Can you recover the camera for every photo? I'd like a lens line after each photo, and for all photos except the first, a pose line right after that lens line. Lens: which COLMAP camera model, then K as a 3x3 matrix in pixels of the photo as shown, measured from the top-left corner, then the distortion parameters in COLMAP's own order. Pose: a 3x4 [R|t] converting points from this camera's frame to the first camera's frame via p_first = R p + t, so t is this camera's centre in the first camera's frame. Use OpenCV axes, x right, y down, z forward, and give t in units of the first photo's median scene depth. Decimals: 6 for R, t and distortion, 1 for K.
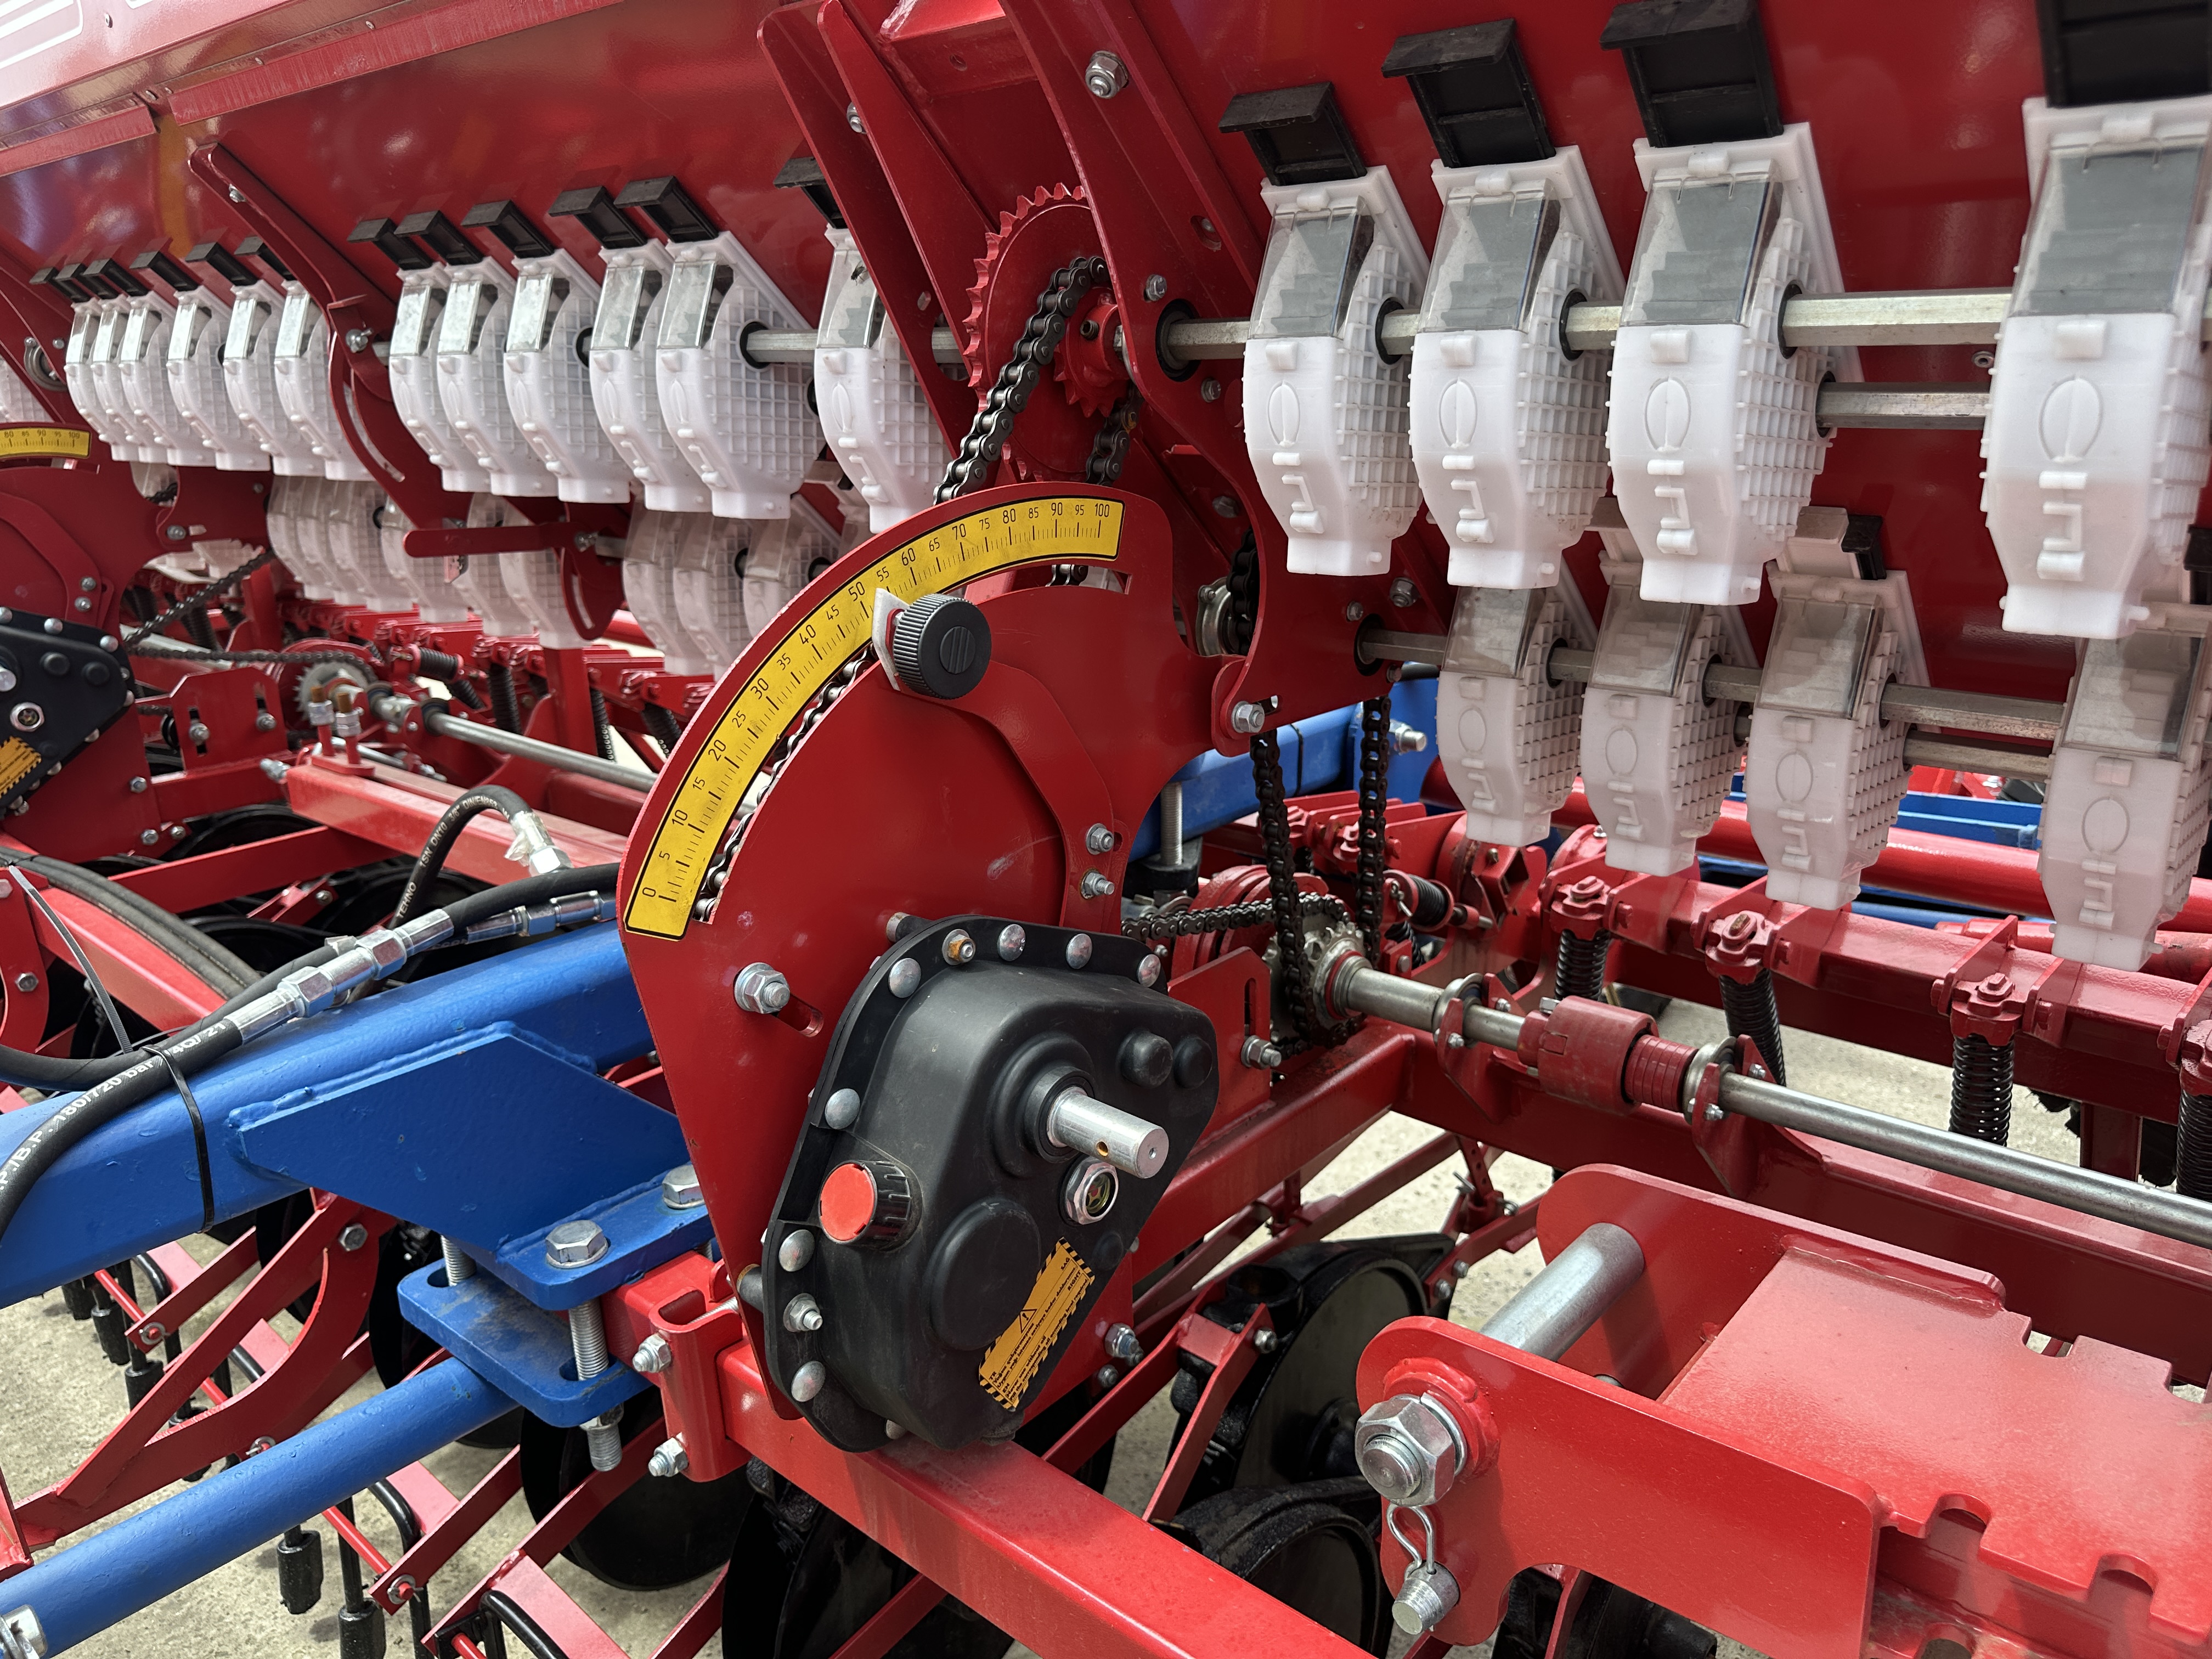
lens RADIAL K [[1551.5, 0, 1105.0], [0, 1551.5, 817.0], [0, 0, 1]] dist [0.018602, -0.026754]
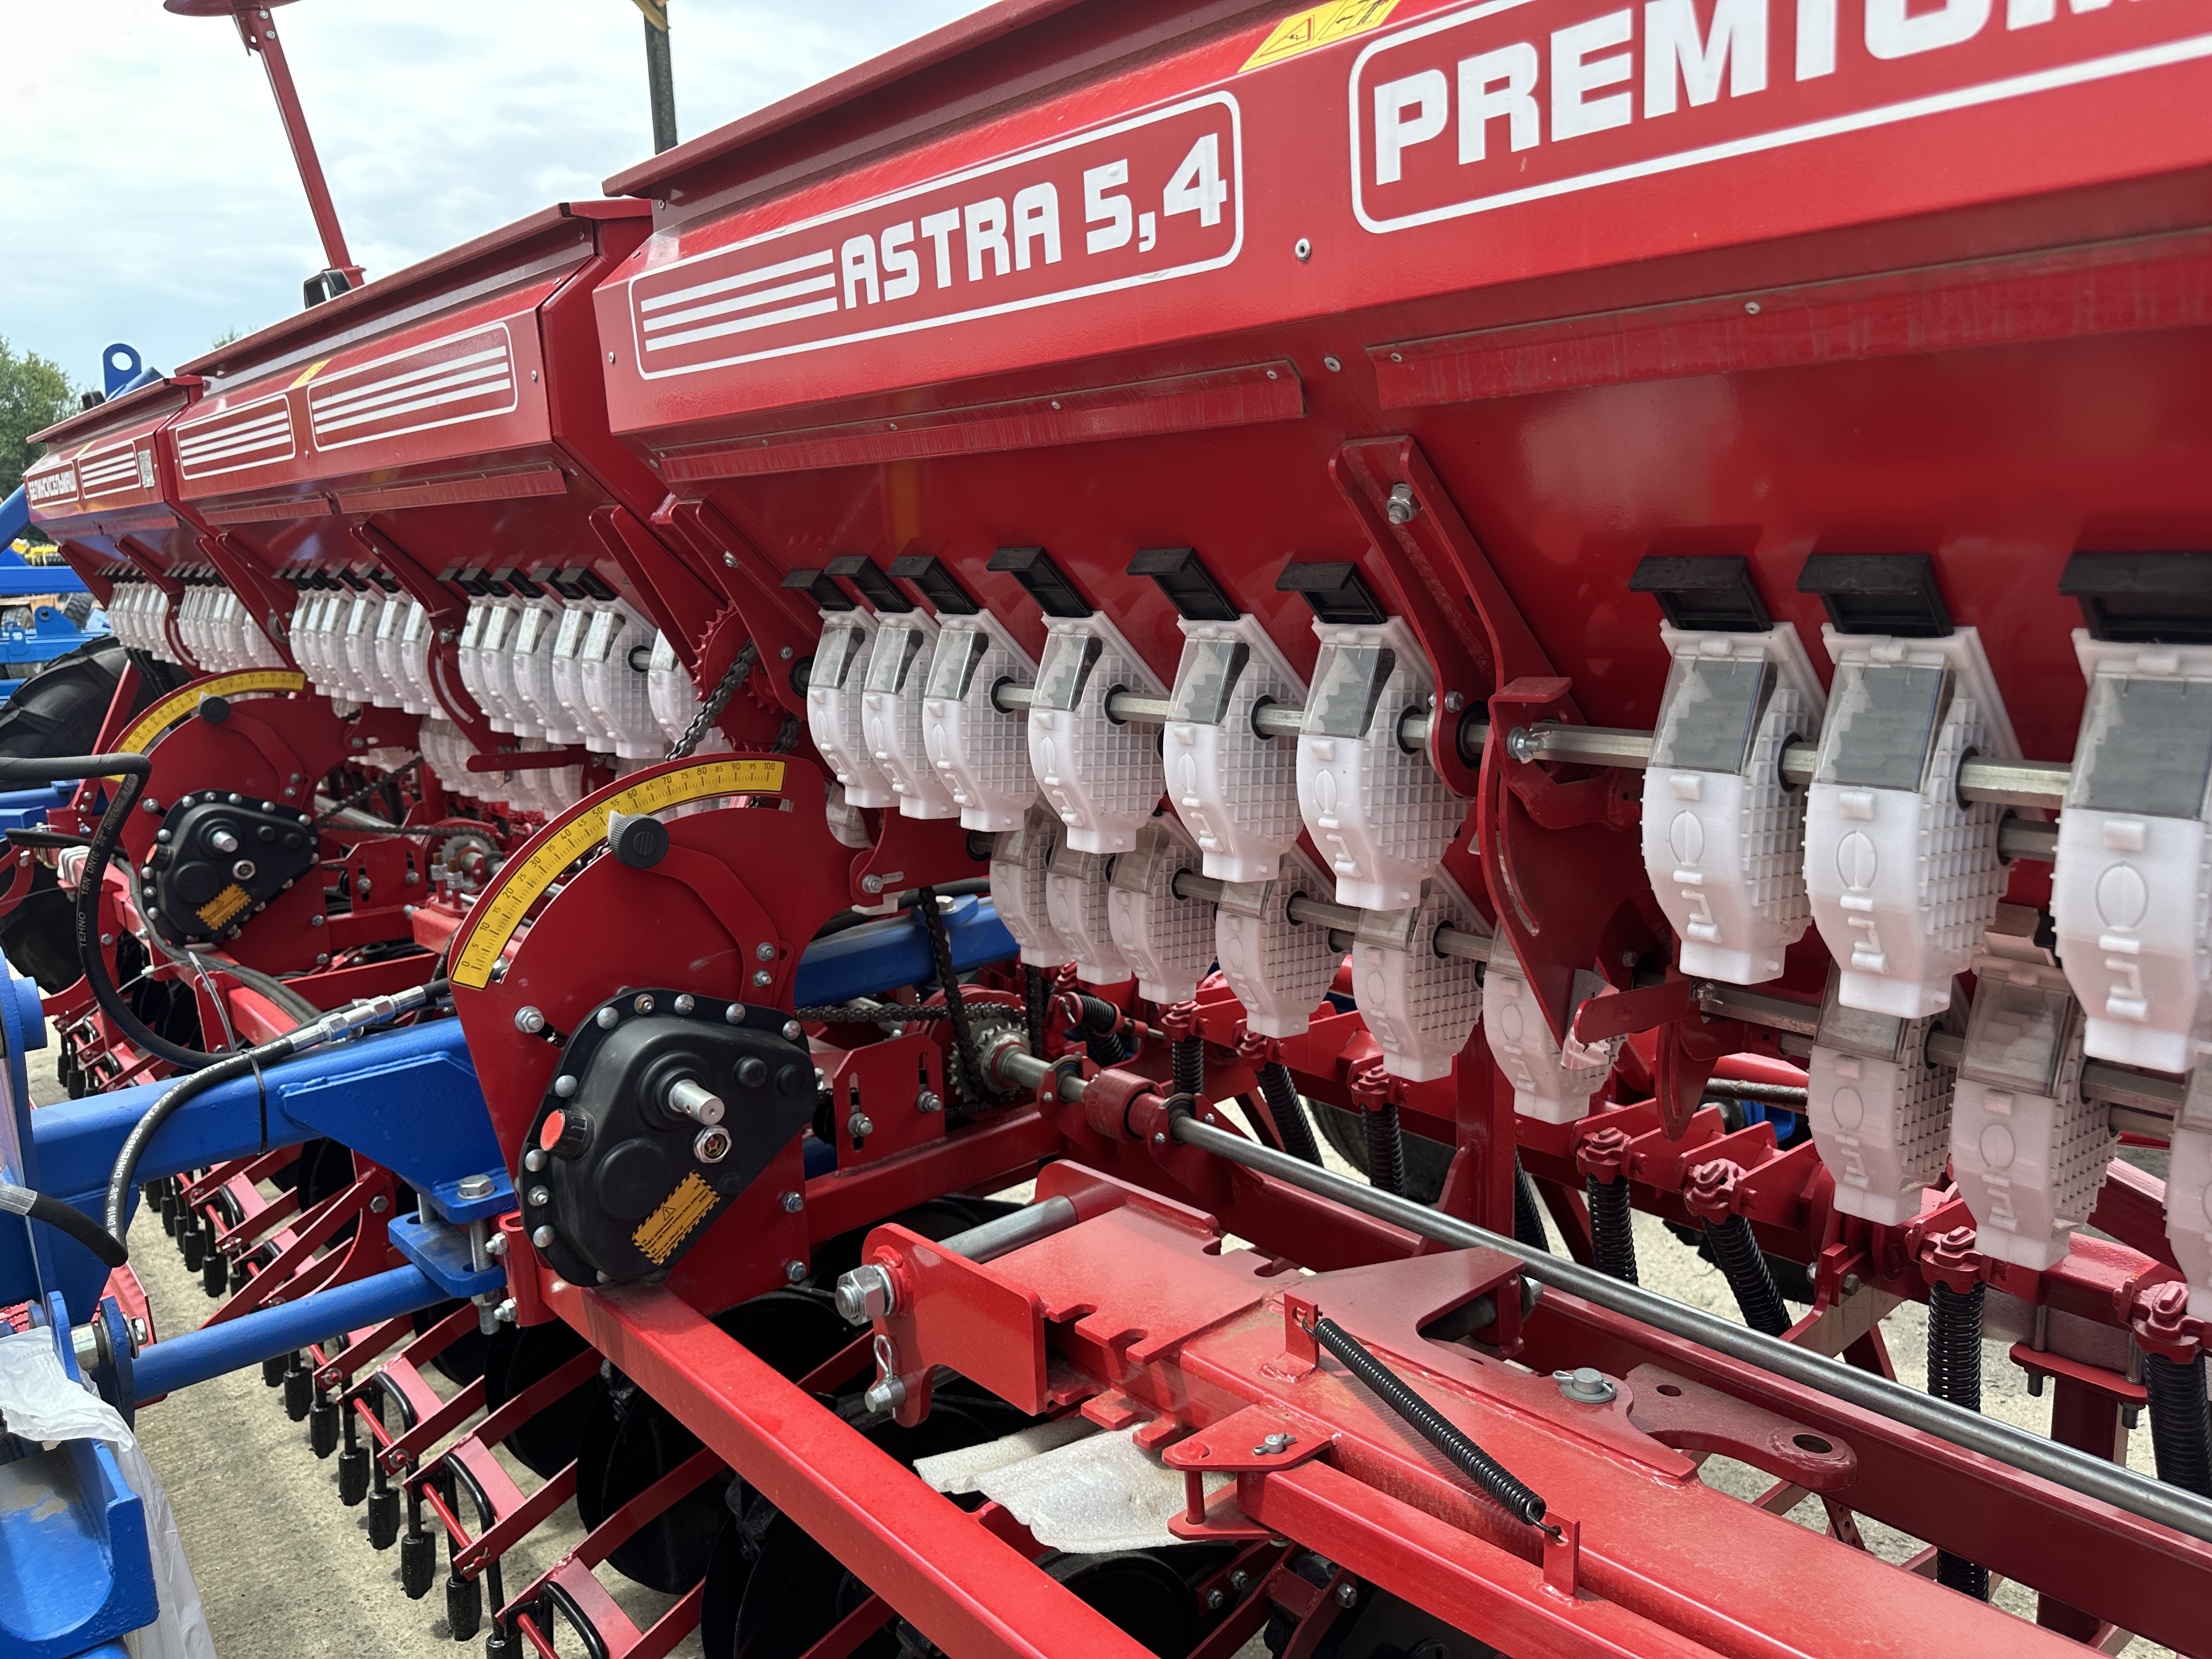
lens RADIAL K [[1551.5, 0, 1105.0], [0, 1551.5, 817.0], [0, 0, 1]] dist [0.018602, -0.026754]
pose [[0.991096, 0.019915, -0.131652, 0.387275], [-0.034918, 0.993021, -0.112653, 0.029301], [0.128490, 0.116247, 0.984874, -0.436754]]
